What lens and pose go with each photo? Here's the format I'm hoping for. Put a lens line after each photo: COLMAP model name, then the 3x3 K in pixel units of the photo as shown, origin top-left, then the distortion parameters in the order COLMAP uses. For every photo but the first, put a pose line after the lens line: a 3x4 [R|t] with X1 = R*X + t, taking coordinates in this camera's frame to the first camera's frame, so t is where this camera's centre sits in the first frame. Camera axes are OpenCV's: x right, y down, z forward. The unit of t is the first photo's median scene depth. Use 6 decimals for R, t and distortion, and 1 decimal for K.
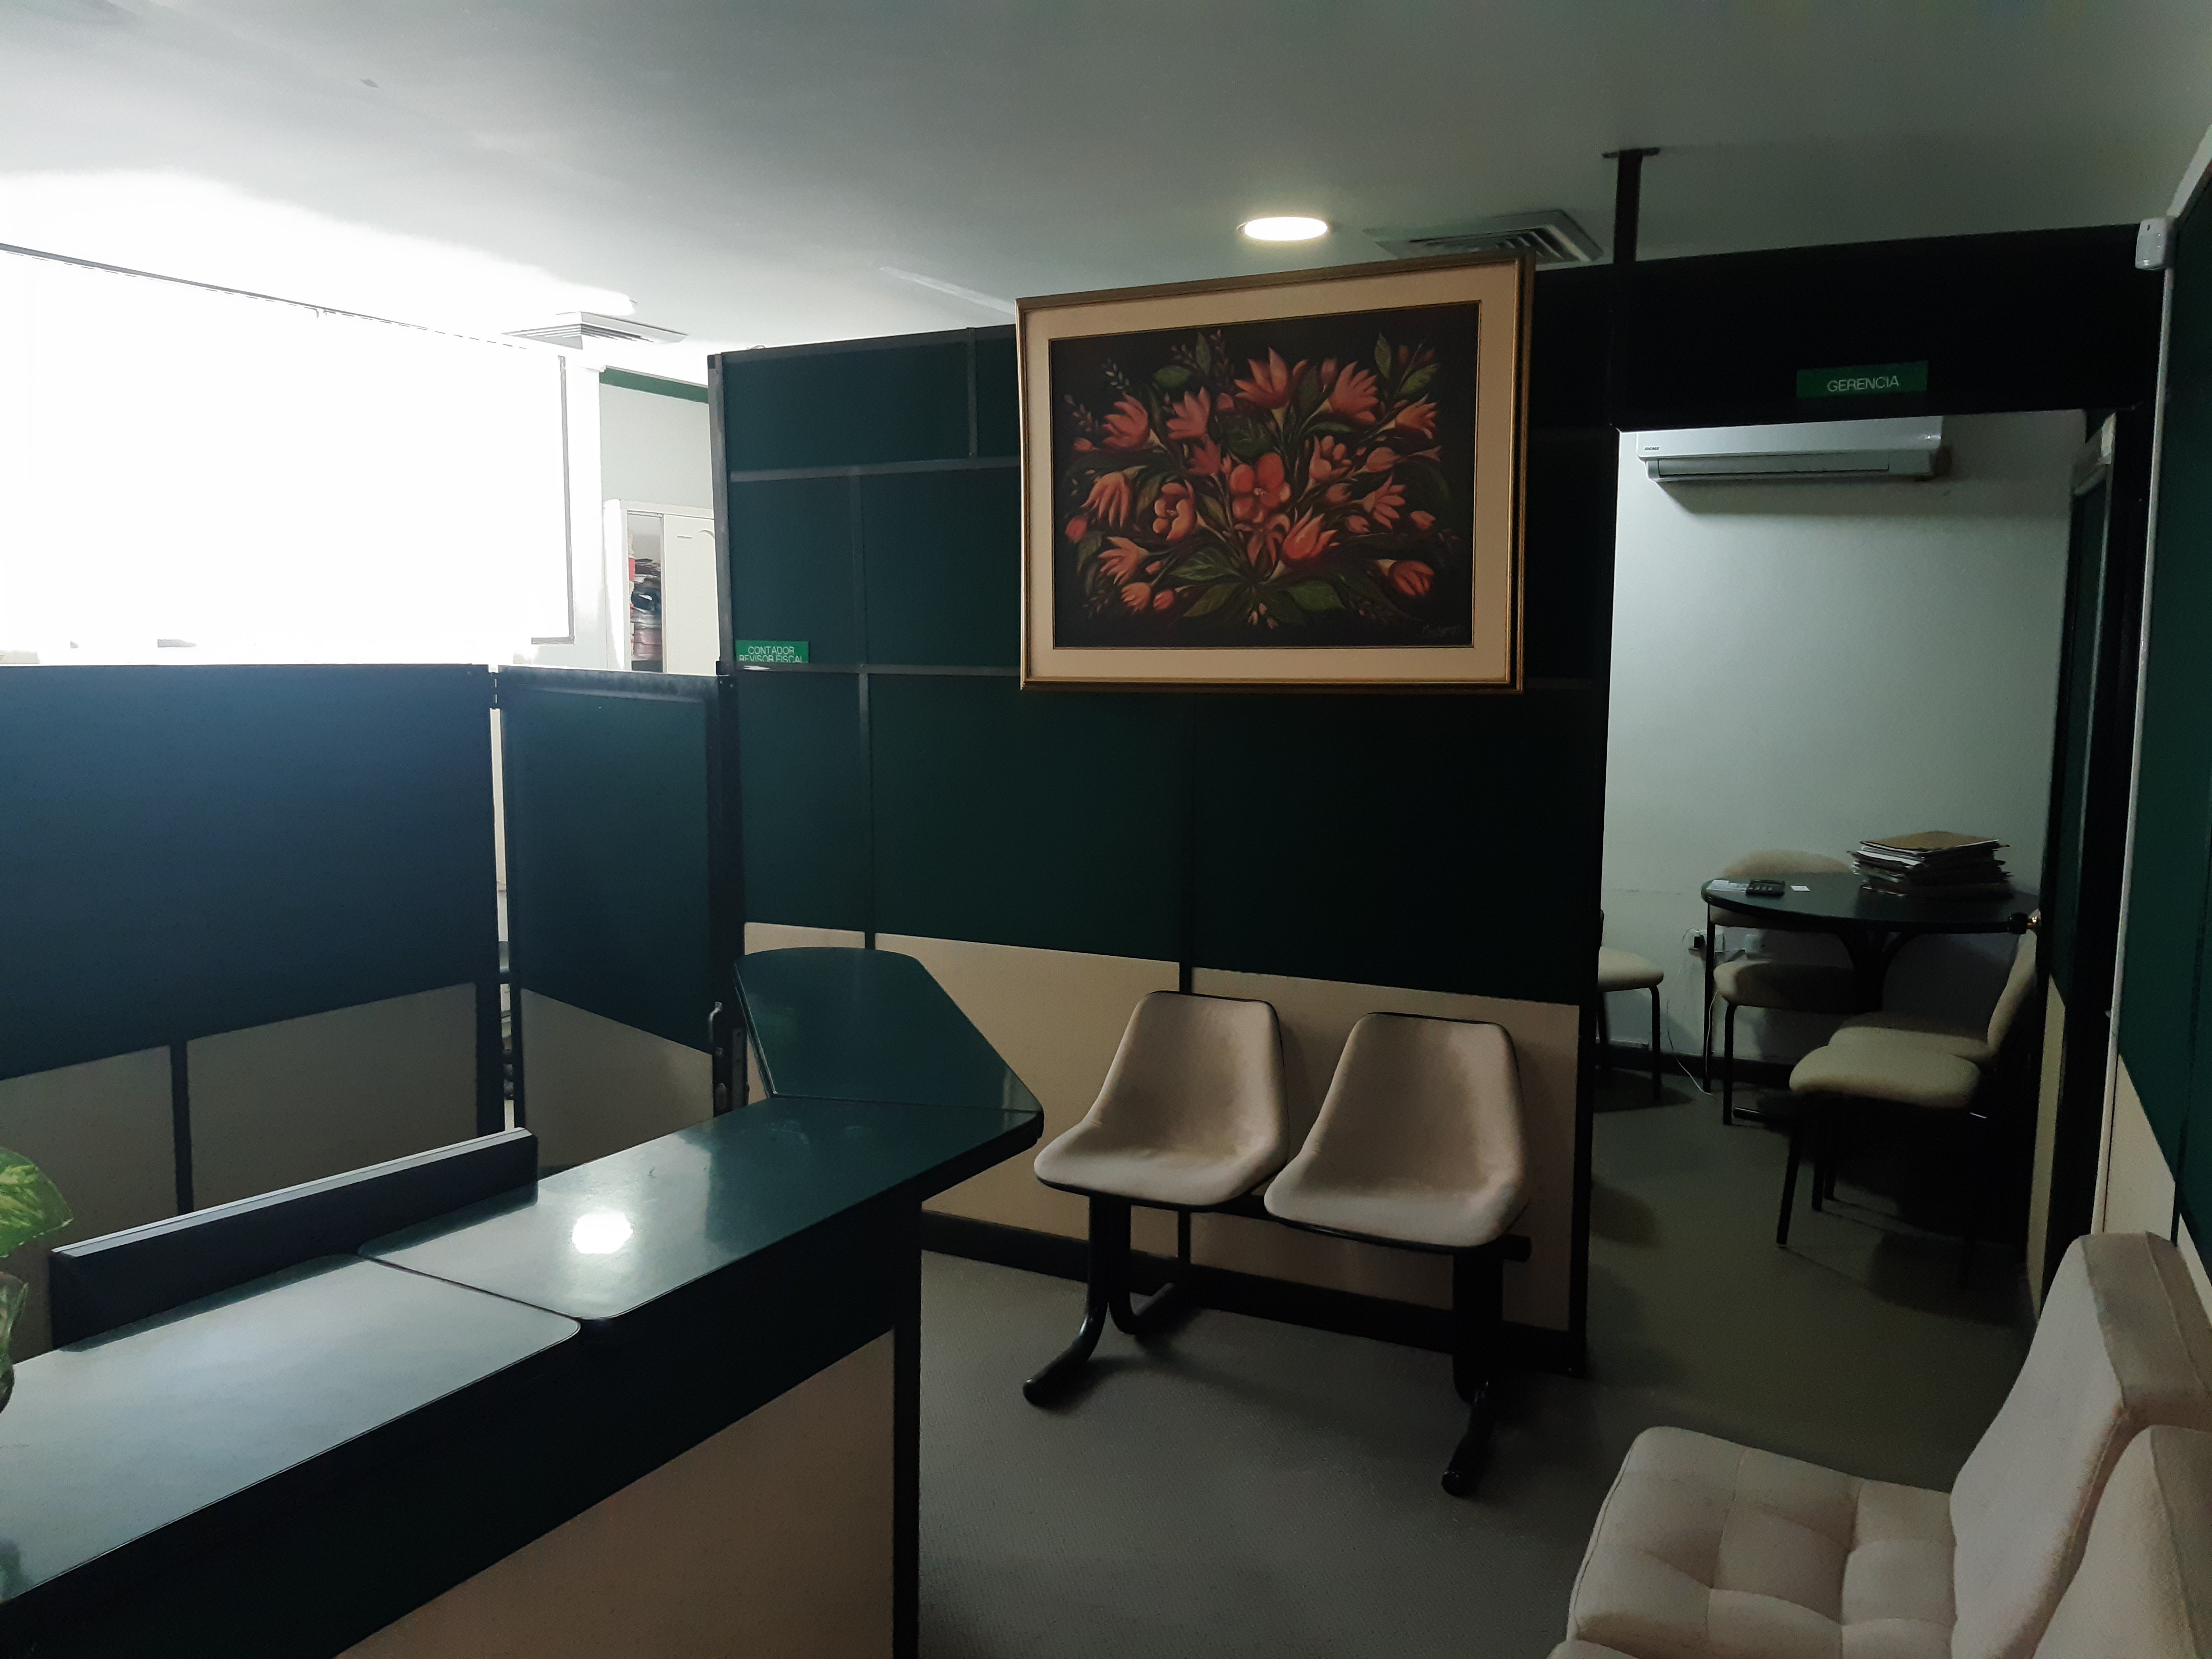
lens RADIAL K [[1719.4, 0, 1089.0], [0, 1719.4, 834.2], [0, 0, 1]] dist [0.042455, -0.057091]
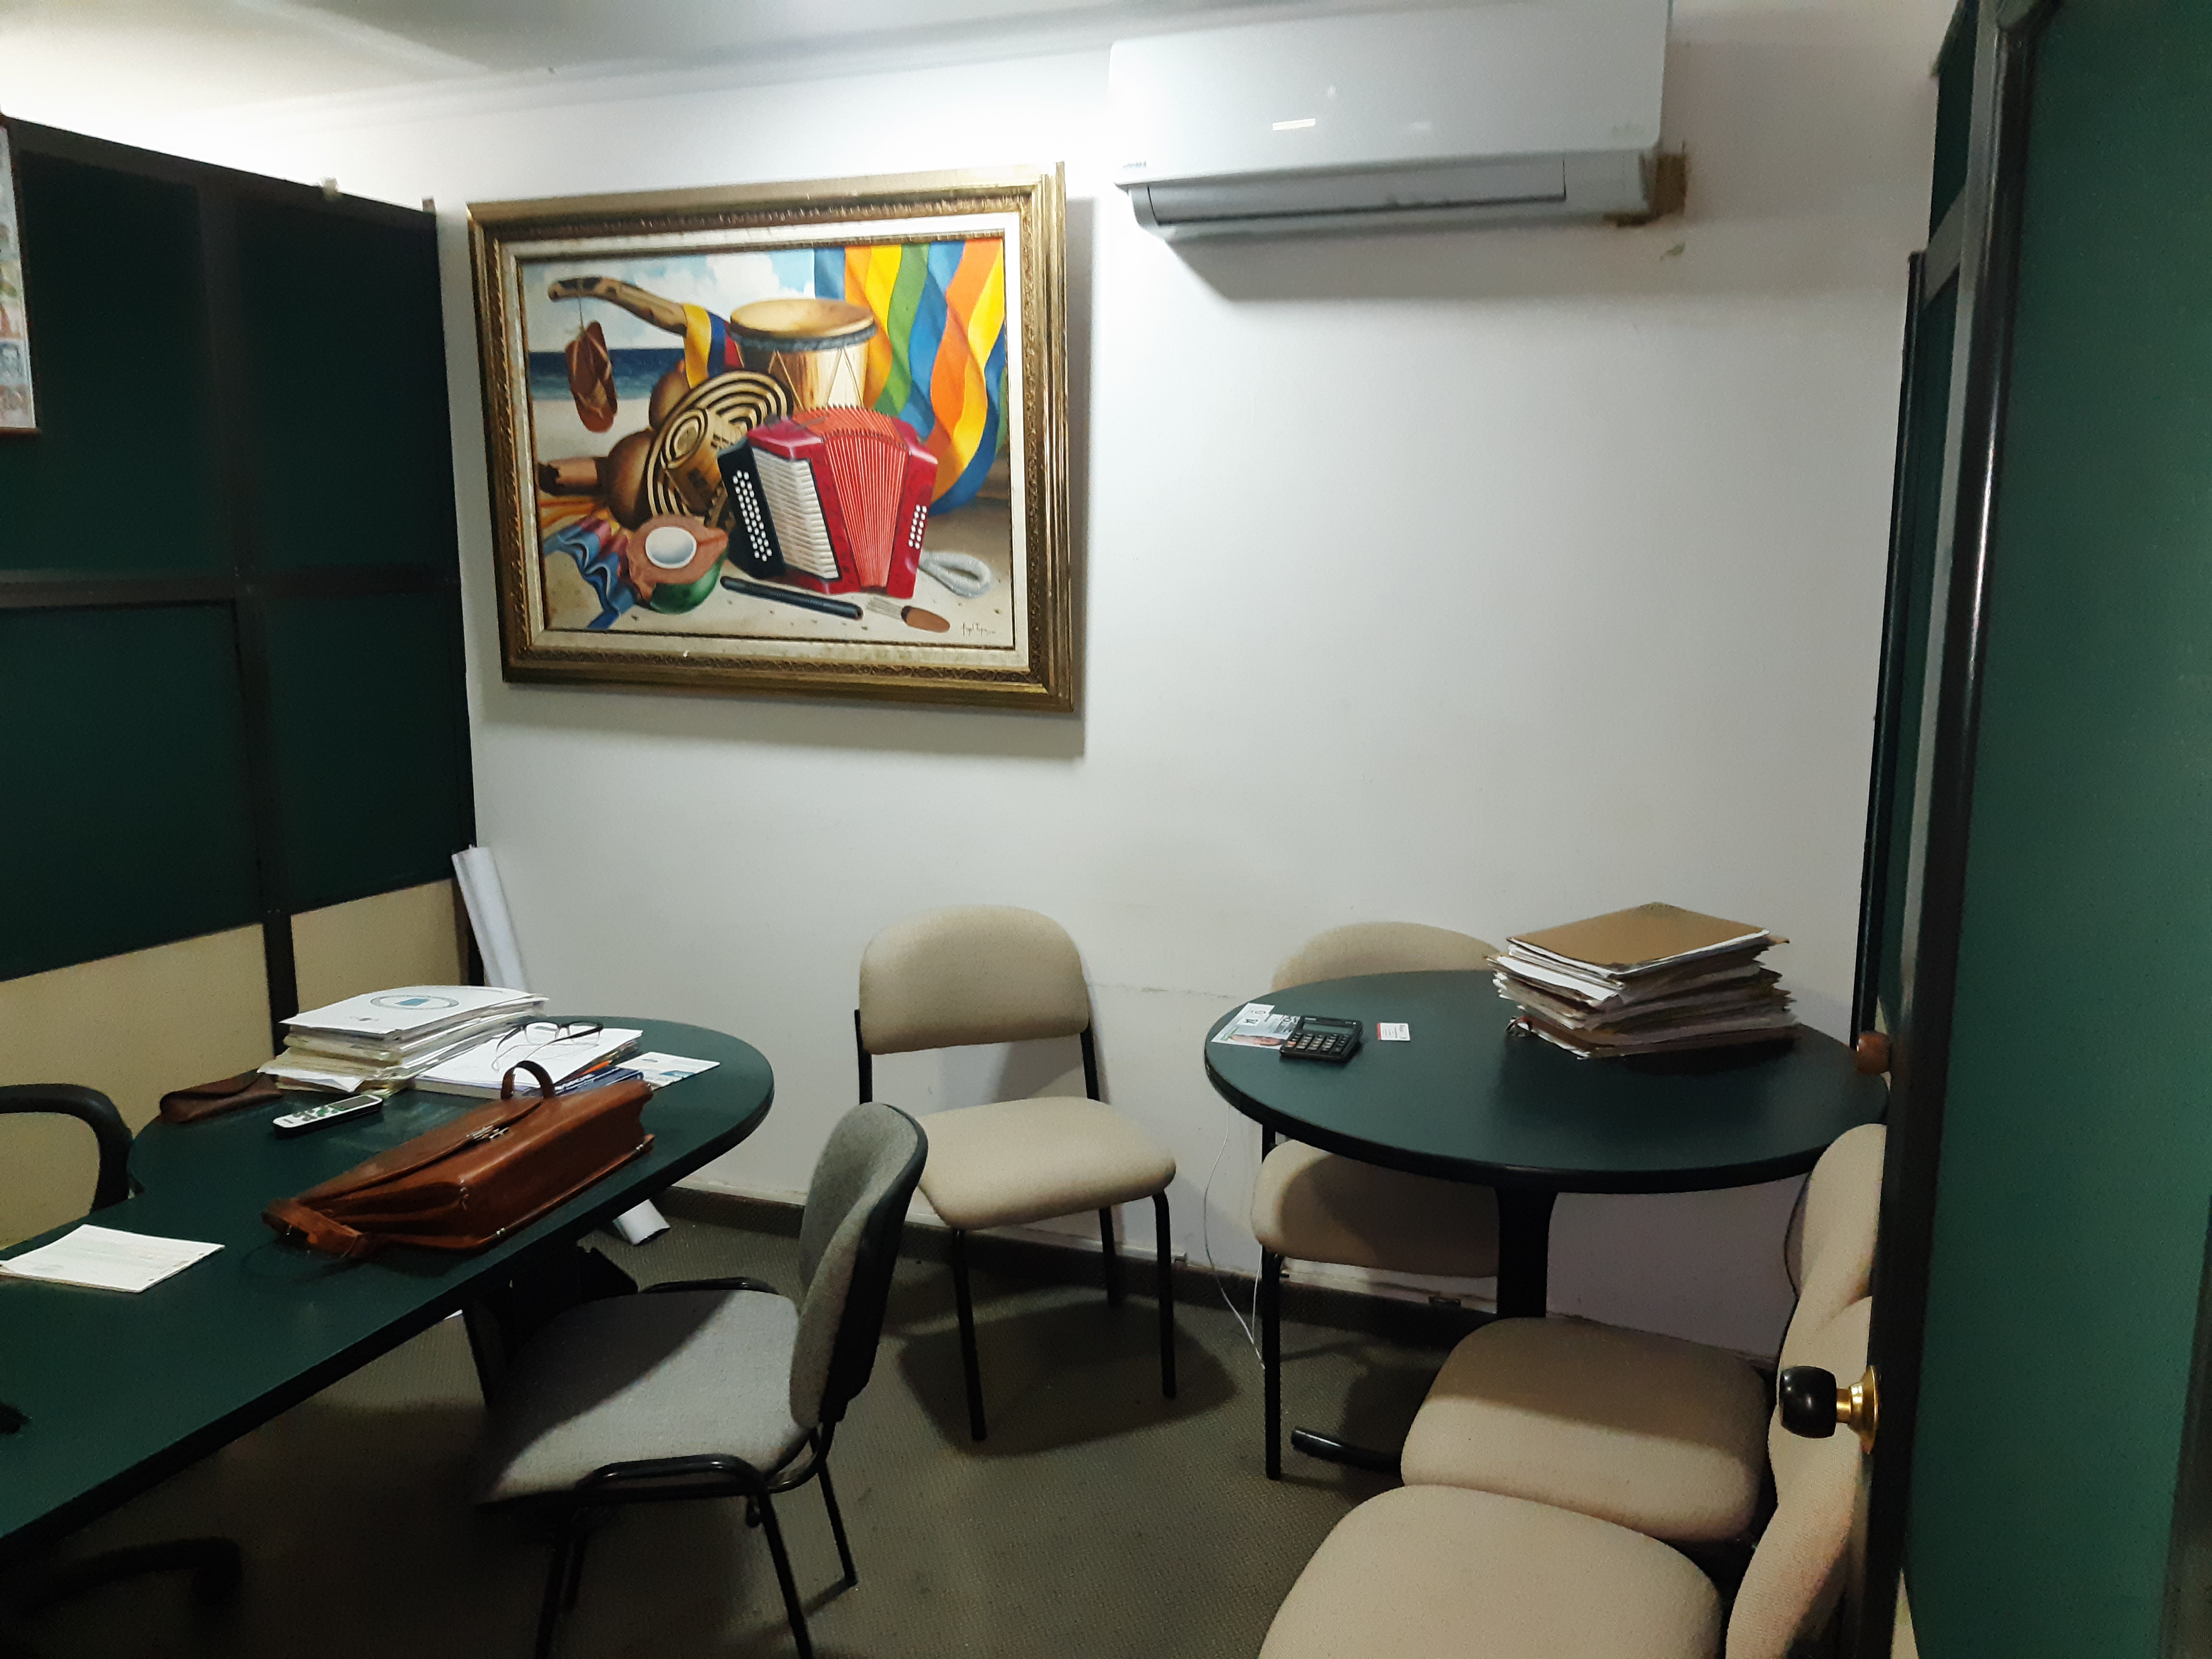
lens RADIAL K [[1719.4, 0, 1109.3], [0, 1719.4, 823.6], [0, 0, 1]] dist [0.042455, -0.057091]
pose [[0.994262, -0.020904, 0.104907, 0.279779], [0.016922, 0.999107, 0.038703, -0.050118], [-0.105623, -0.036706, 0.993729, 0.517931]]
